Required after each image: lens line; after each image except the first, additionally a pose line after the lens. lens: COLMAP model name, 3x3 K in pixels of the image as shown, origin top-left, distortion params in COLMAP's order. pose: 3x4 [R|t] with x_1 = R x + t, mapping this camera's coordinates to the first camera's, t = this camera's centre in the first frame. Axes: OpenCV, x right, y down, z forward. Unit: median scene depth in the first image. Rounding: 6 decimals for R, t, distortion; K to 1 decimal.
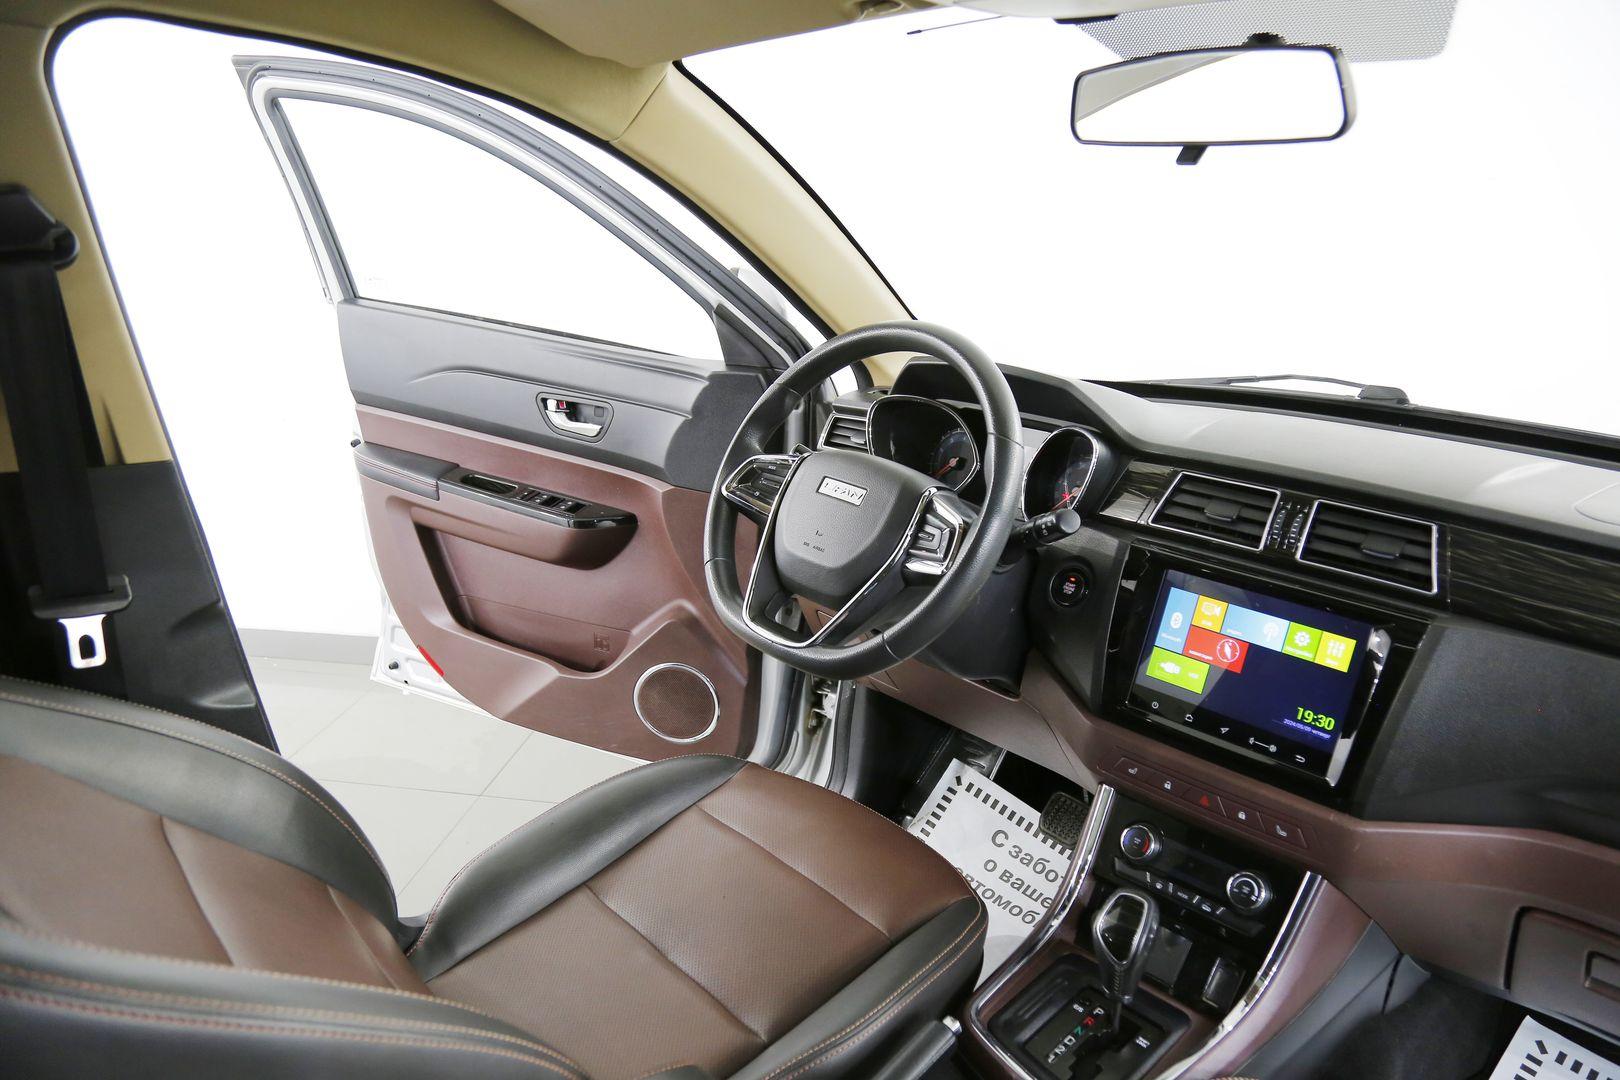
lens RADIAL K [[1080.0, 0, 799.5], [0, 1080.0, 540.9], [0, 0, 1]] dist [-0.124705, 0.049239]
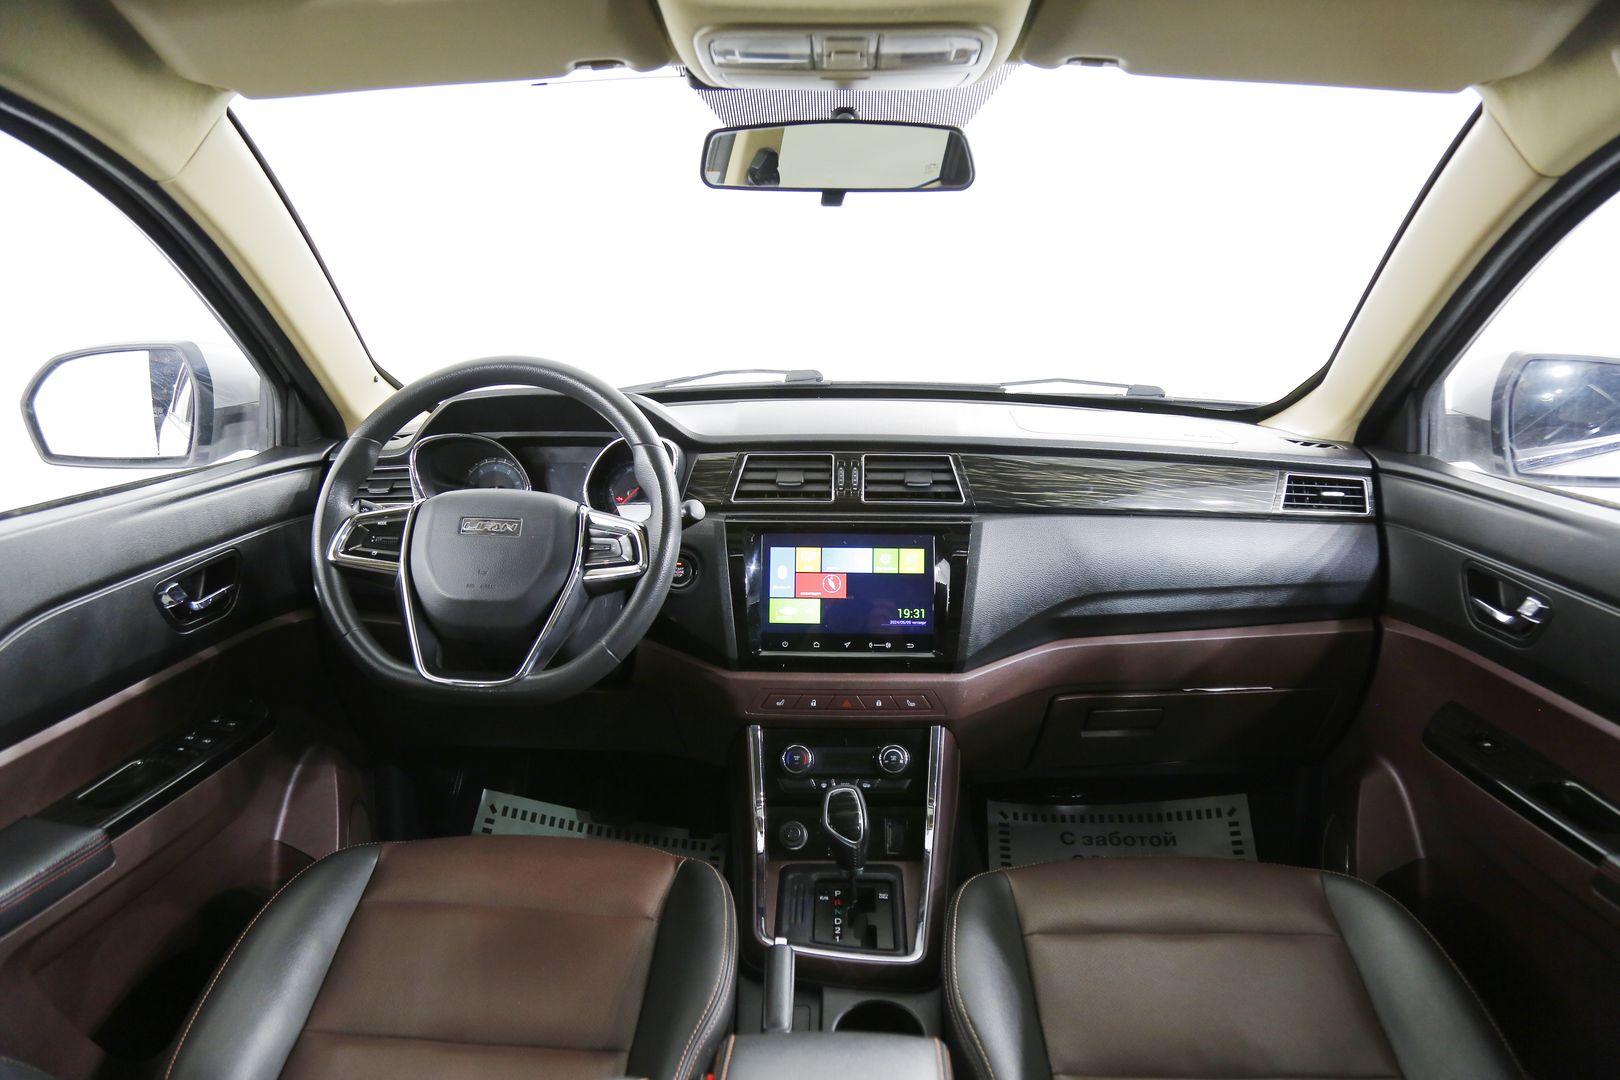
lens RADIAL K [[1080.0, 0, 821.3], [0, 1080.0, 543.5], [0, 0, 1]] dist [-0.124705, 0.049239]
pose [[0.693023, -0.206117, 0.690822, -0.290768], [0.221206, 0.972829, 0.068347, -0.020416], [-0.686140, 0.105448, 0.719787, 0.044648]]
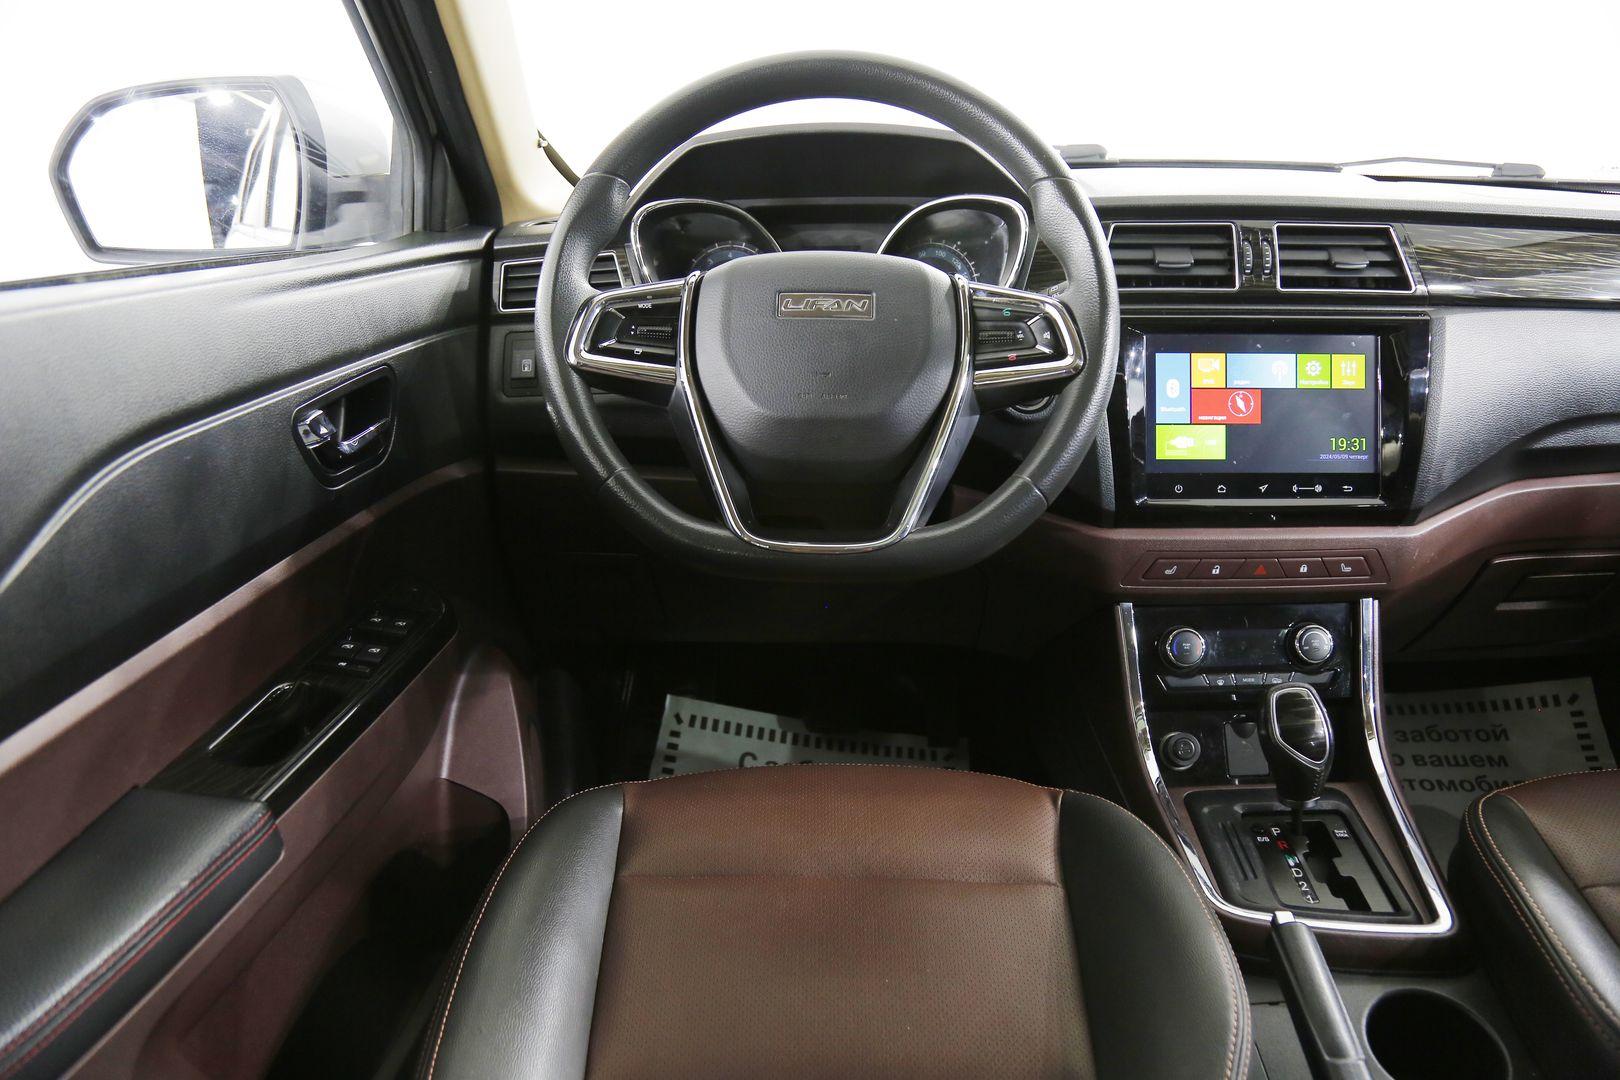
lens RADIAL K [[1080.0, 0, 827.4], [0, 1080.0, 545.2], [0, 0, 1]] dist [-0.124705, 0.049239]
pose [[0.688942, -0.293099, 0.662911, -0.283979], [0.239473, 0.955277, 0.173488, -0.013486], [-0.684113, 0.039226, 0.728320, 0.352032]]
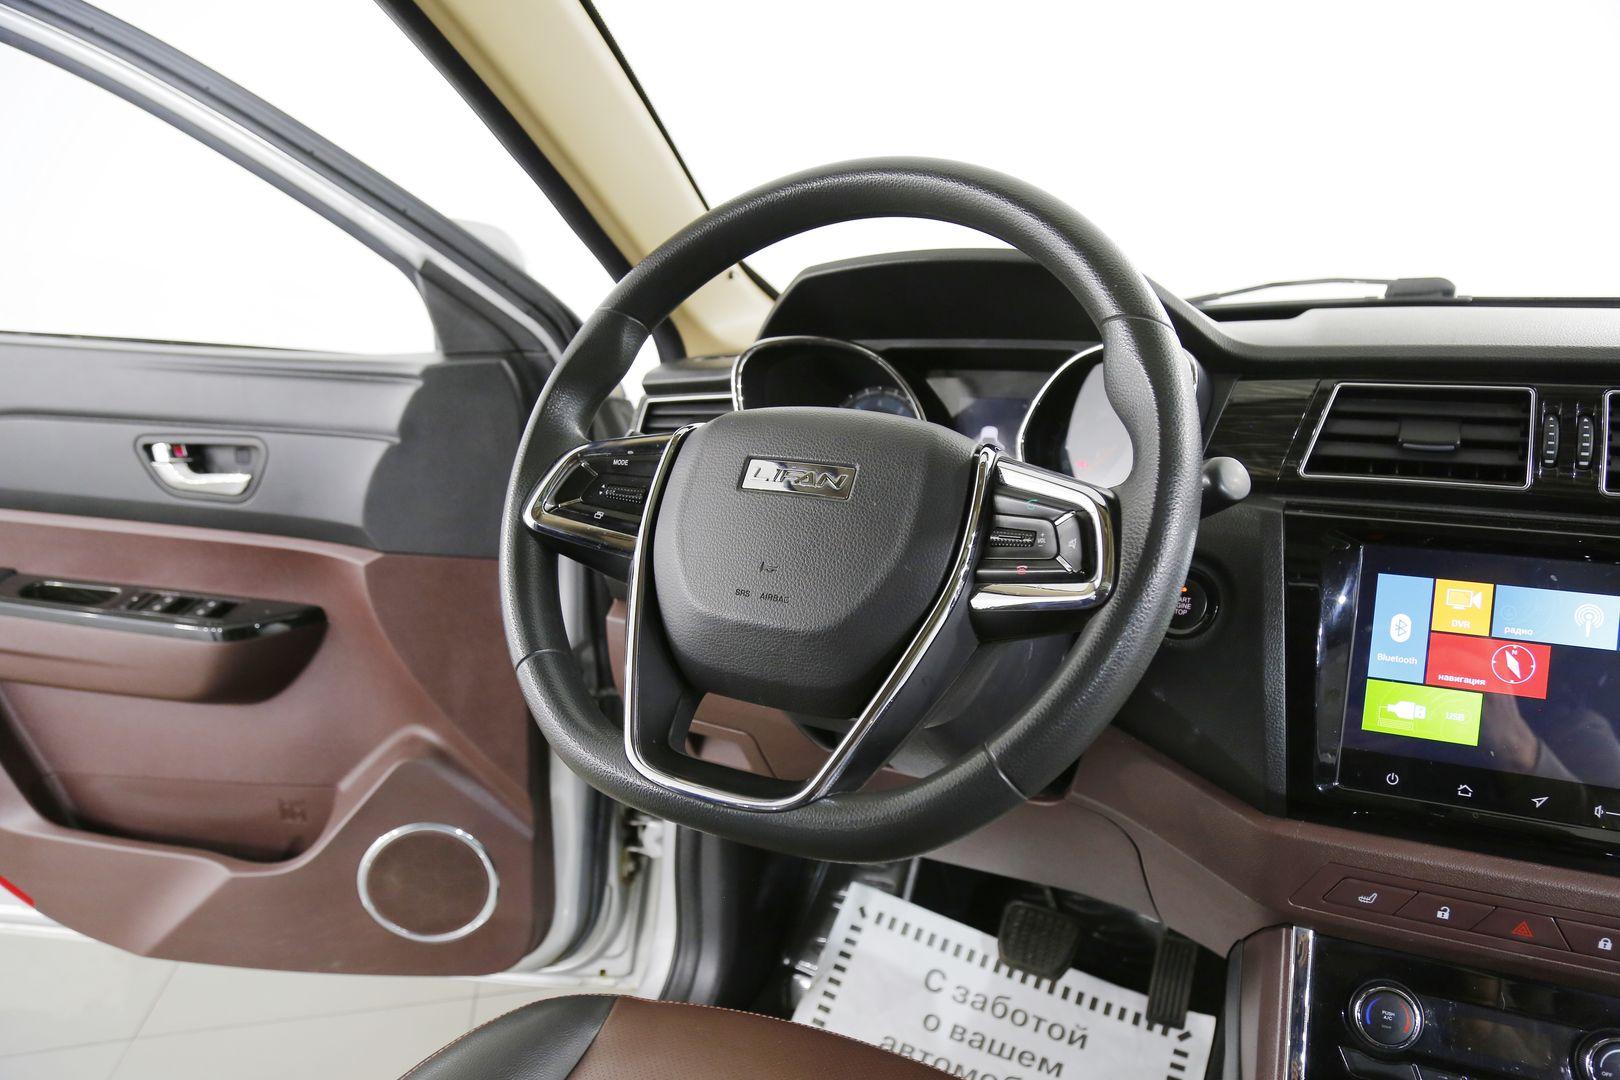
lens RADIAL K [[1080.0, 0, 802.2], [0, 1080.0, 555.8], [0, 0, 1]] dist [-0.124705, 0.049239]
pose [[0.942984, -0.130761, 0.306076, -0.078058], [0.144253, 0.989301, -0.021780, 0.000206], [-0.299953, 0.064691, 0.951758, 0.344665]]
